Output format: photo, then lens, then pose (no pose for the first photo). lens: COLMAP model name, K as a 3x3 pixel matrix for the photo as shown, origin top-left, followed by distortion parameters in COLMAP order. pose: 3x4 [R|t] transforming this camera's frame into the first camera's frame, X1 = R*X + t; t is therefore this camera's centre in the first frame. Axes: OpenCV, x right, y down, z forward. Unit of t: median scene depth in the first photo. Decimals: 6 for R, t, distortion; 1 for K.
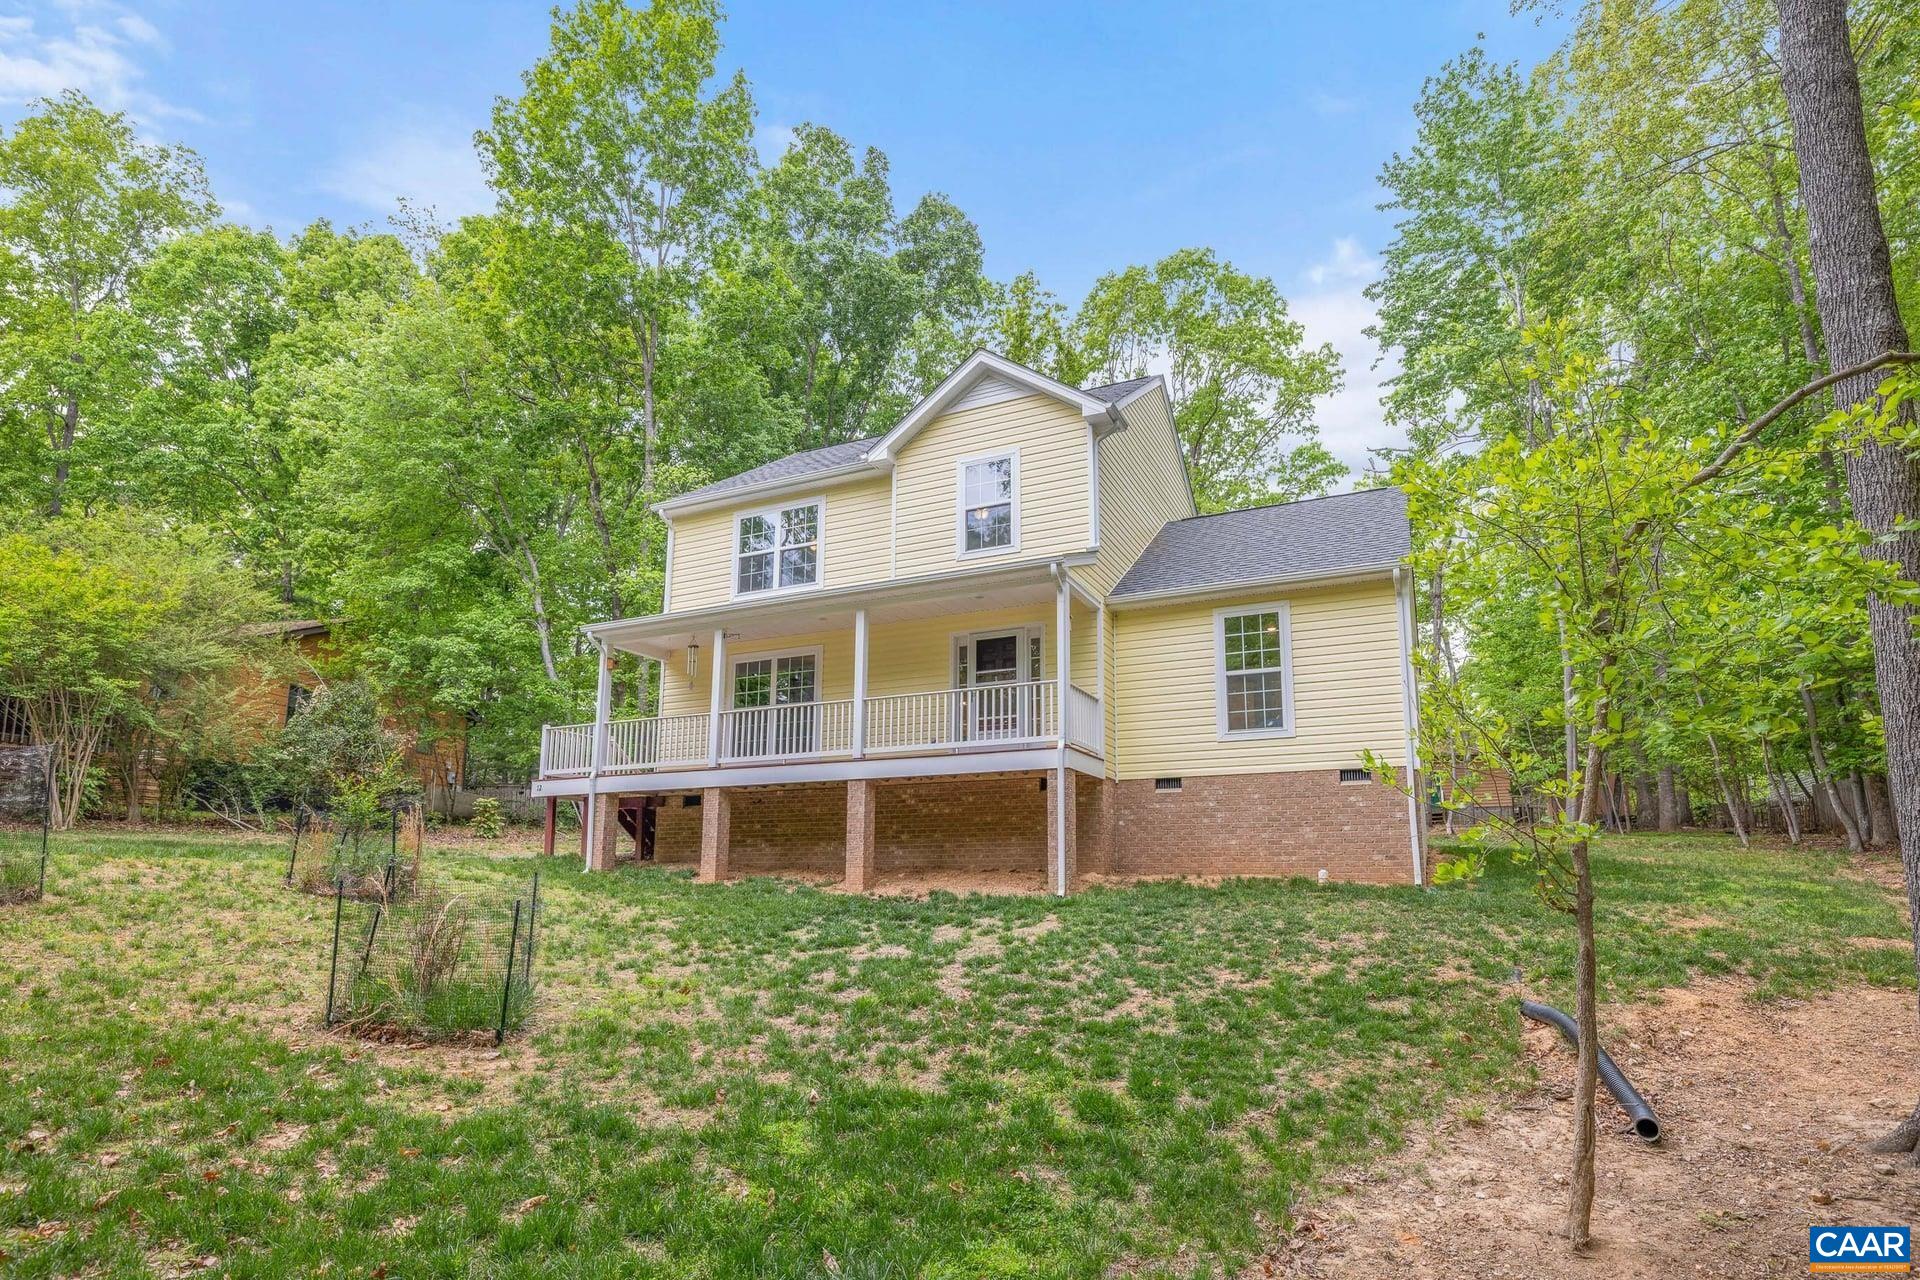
lens RADIAL K [[995.9, 0, 992.3], [0, 995.9, 734.2], [0, 0, 1]] dist [-0.002624, -0.000229]
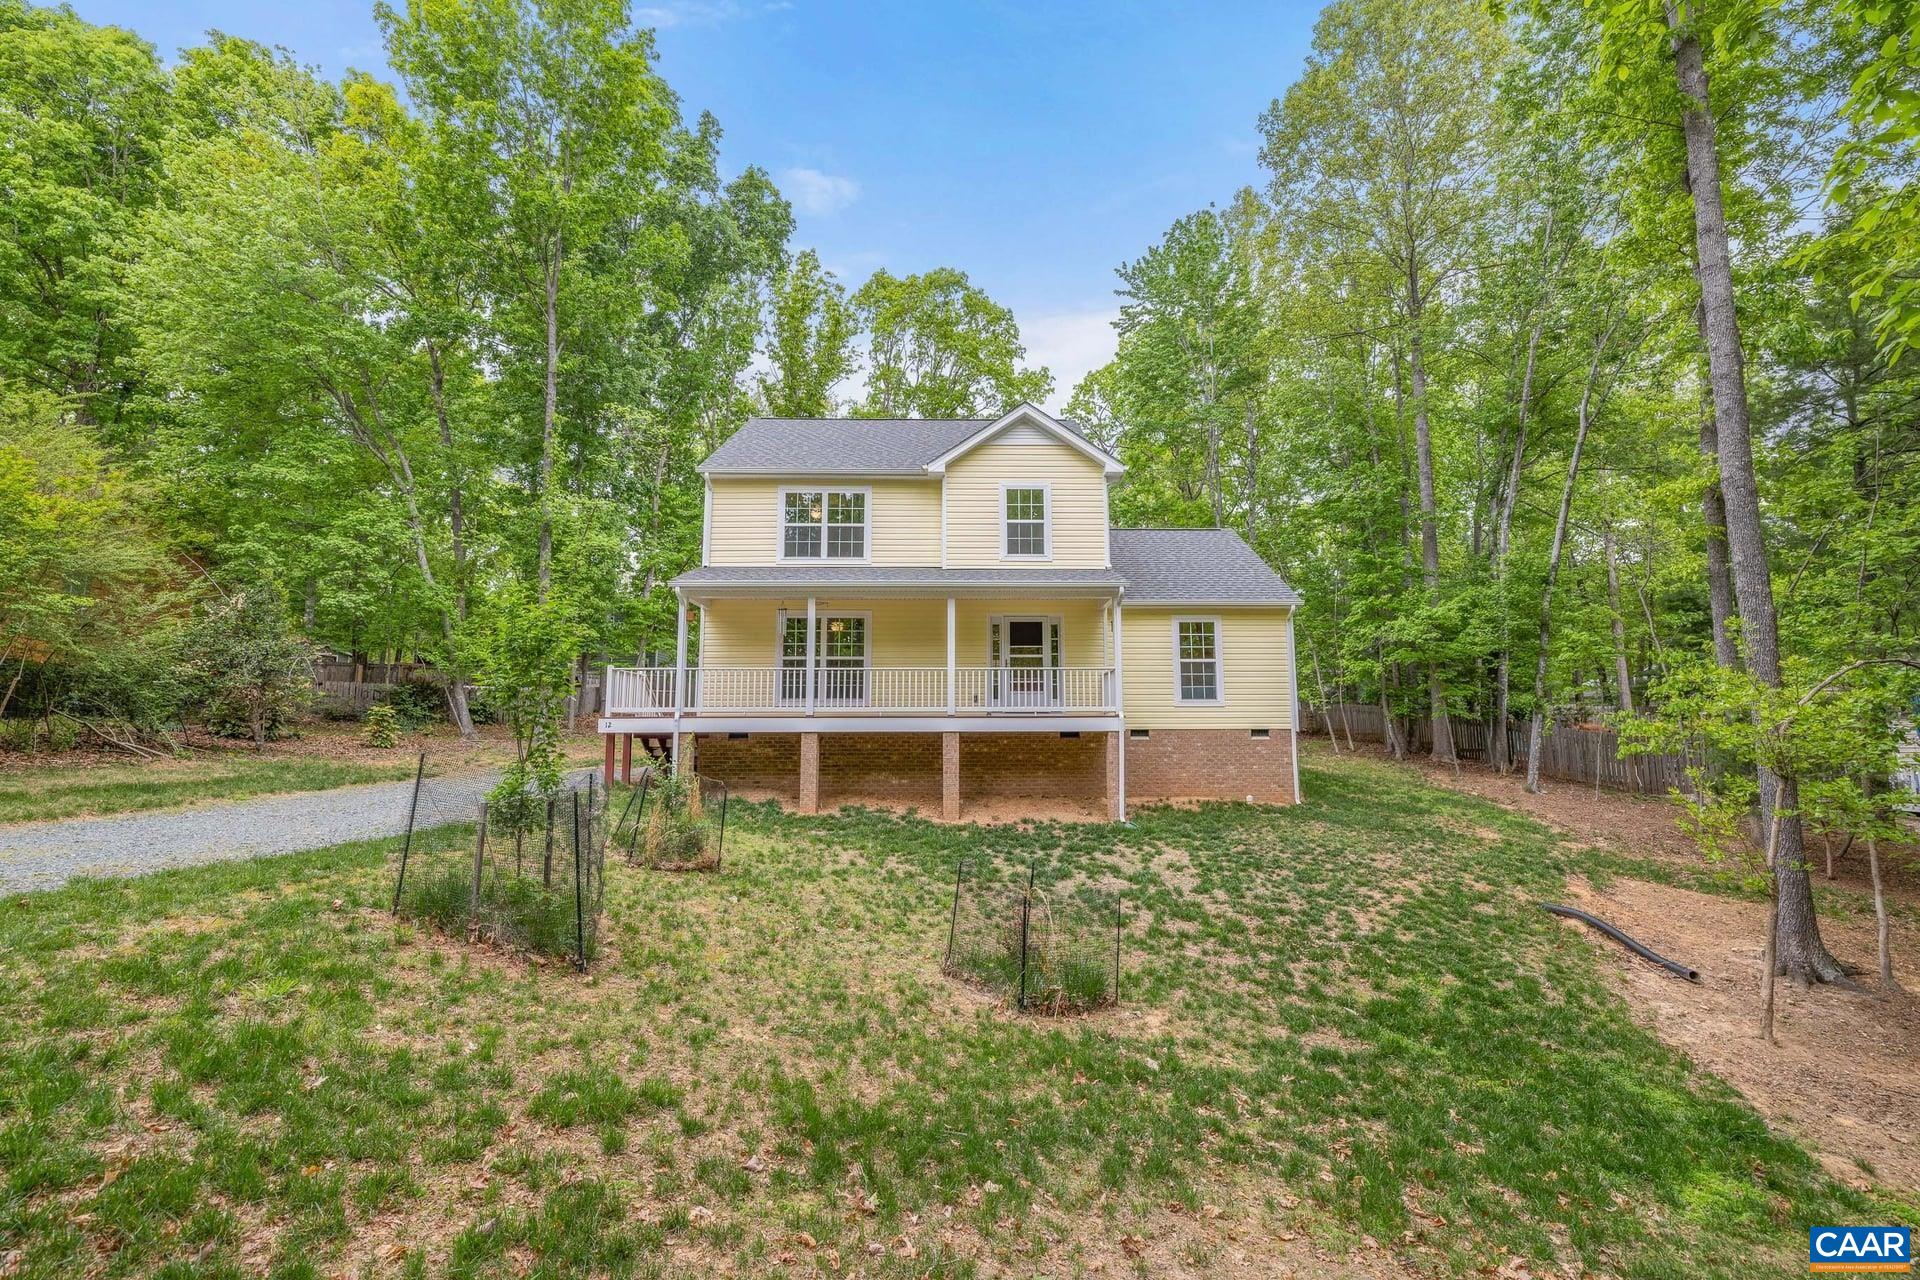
lens RADIAL K [[815.3, 0, 960.0], [0, 815.3, 640.0], [0, 0, 1]] dist [-0.000172, -0.000576]
pose [[0.900323, 0.046792, 0.432700, -0.557688], [-0.065379, 0.997463, 0.028170, -0.098536], [-0.430284, -0.053652, 0.901098, 0.043391]]
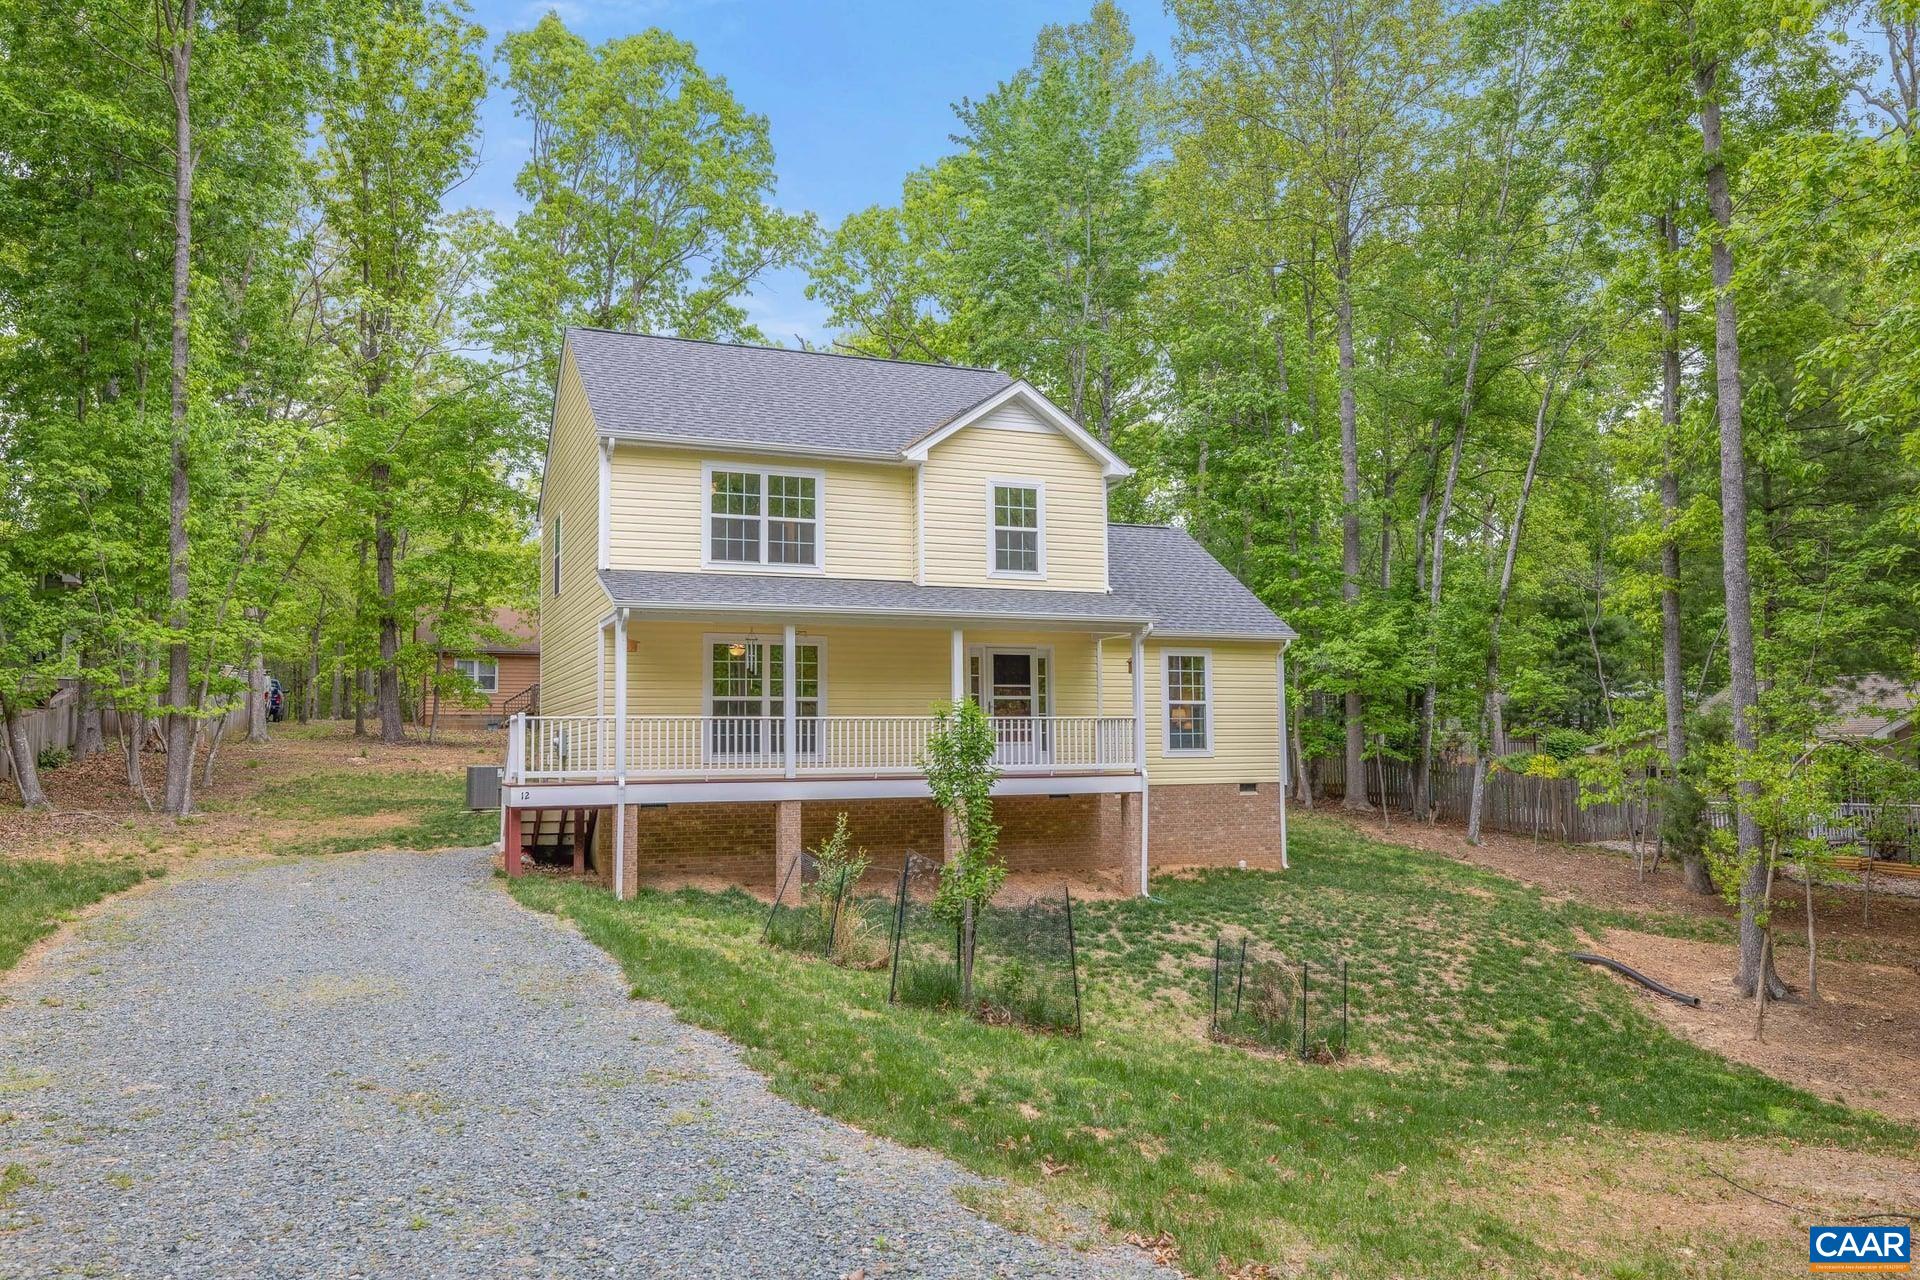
lens RADIAL K [[1430.5, 0, 960.0], [0, 1430.5, 640.0], [0, 0, 1]] dist [-0.005335, 0.003446]
pose [[0.672304, 0.049107, 0.738644, -1.189022], [-0.106238, 0.993869, 0.030621, -0.155571], [-0.732612, -0.099059, 0.673400, 0.000269]]
